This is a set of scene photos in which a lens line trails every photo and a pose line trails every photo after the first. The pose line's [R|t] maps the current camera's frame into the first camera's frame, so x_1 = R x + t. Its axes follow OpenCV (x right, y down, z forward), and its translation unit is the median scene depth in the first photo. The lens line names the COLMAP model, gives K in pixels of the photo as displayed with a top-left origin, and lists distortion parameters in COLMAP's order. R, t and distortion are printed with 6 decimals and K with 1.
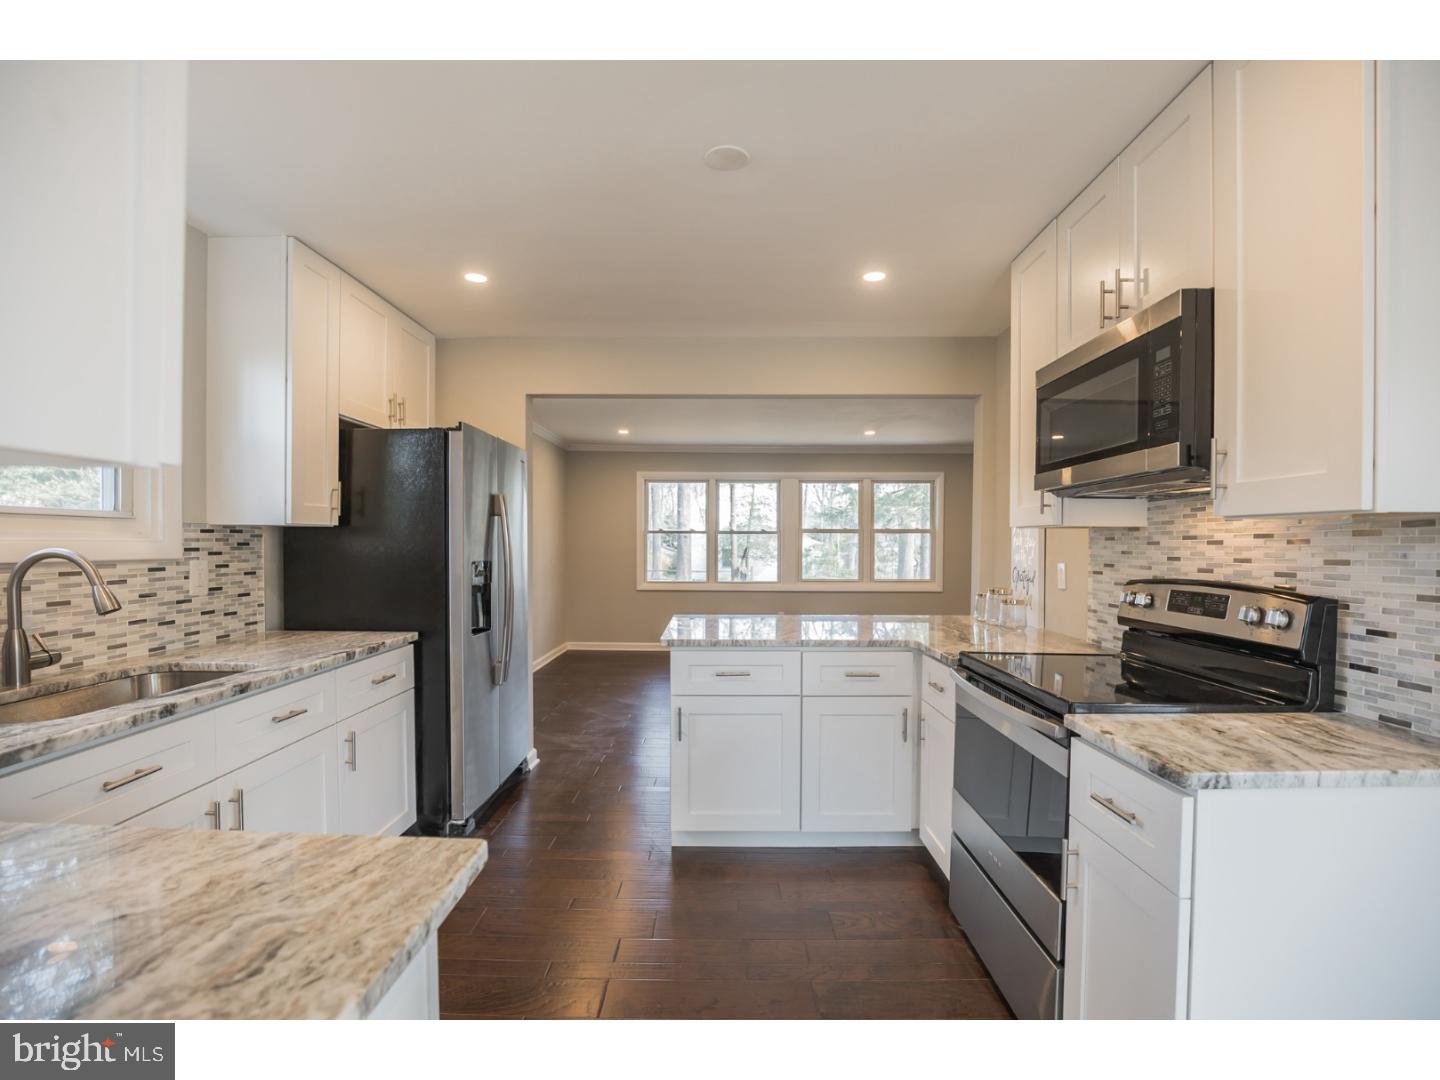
lens RADIAL K [[659.8, 0, 708.5], [0, 659.8, 559.9], [0, 0, 1]] dist [-0.033386, 0.002860]
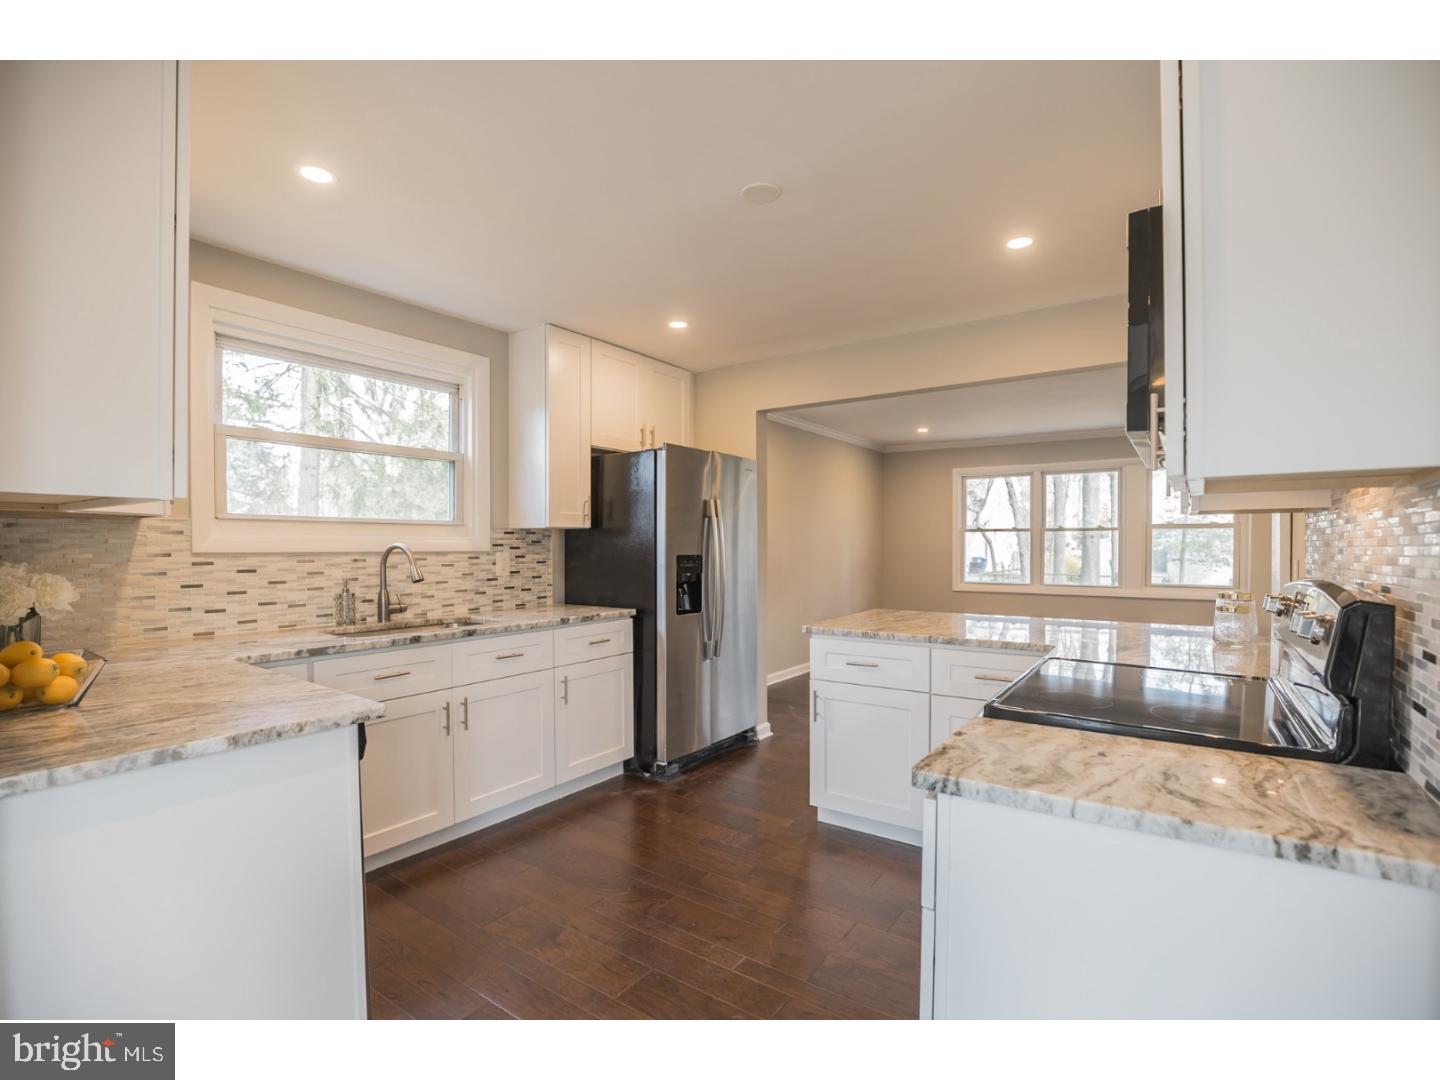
lens RADIAL K [[659.8, 0, 727.7], [0, 659.8, 559.8], [0, 0, 1]] dist [-0.033386, 0.002860]
pose [[0.831786, 0.007839, -0.555041, 0.453674], [-0.009645, 0.999953, -0.000331, 0.012366], [0.555012, 0.005629, 0.831823, 0.025140]]
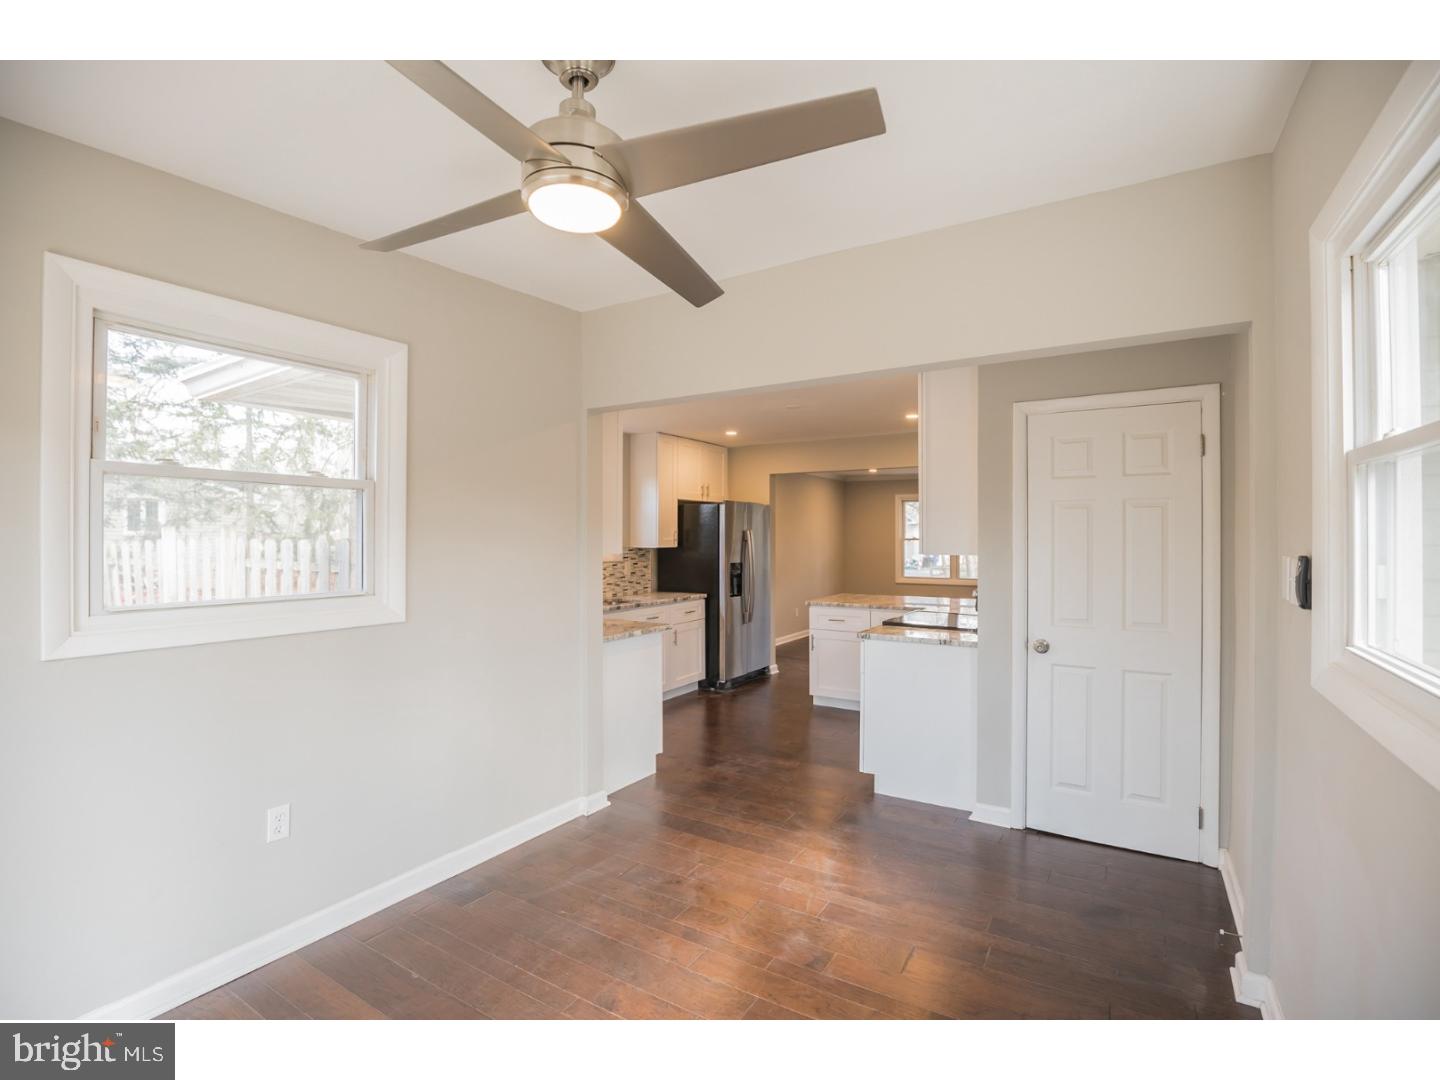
lens RADIAL K [[659.8, 0, 713.0], [0, 659.8, 553.7], [0, 0, 1]] dist [-0.033386, 0.002860]
pose [[0.851639, 0.005959, -0.524095, 0.817067], [-0.007034, 0.999975, -0.000060, -0.031151], [0.524081, 0.003738, 0.851660, -0.986937]]
